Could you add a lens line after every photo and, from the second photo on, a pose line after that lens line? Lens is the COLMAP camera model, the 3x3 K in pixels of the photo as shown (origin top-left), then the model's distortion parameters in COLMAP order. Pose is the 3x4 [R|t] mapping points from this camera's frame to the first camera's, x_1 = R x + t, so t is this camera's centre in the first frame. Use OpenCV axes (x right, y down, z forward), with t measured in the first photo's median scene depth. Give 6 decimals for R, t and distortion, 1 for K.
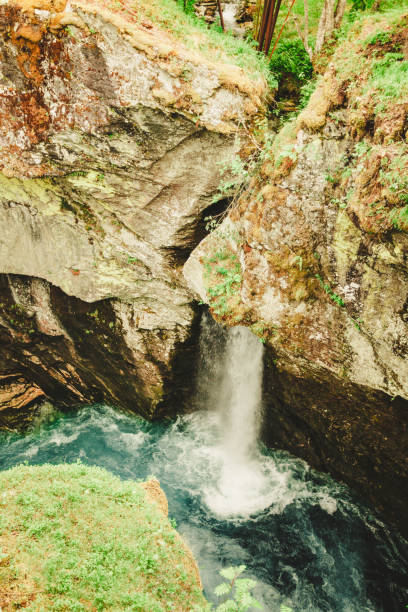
lens RADIAL K [[513.1, 0, 204.0], [0, 513.1, 306.0], [0, 0, 1]] dist [-0.005260, 0.001450]
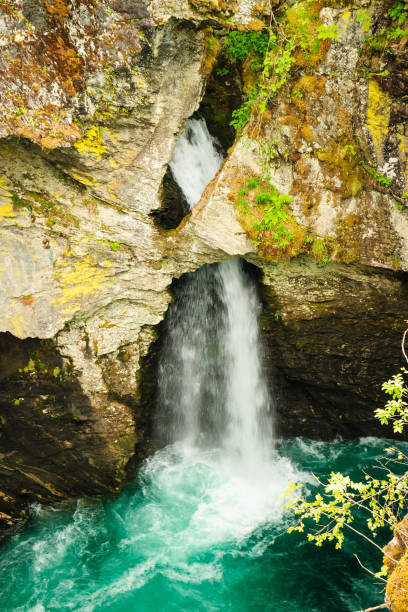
lens RADIAL K [[801.5, 0, 203.5], [0, 801.5, 318.9], [0, 0, 1]] dist [0.002439, -0.019607]
pose [[0.779561, -0.385473, 0.493656, -0.767866], [0.420573, 0.906217, 0.043470, 0.012670], [-0.464116, 0.173731, 0.868570, -0.060423]]
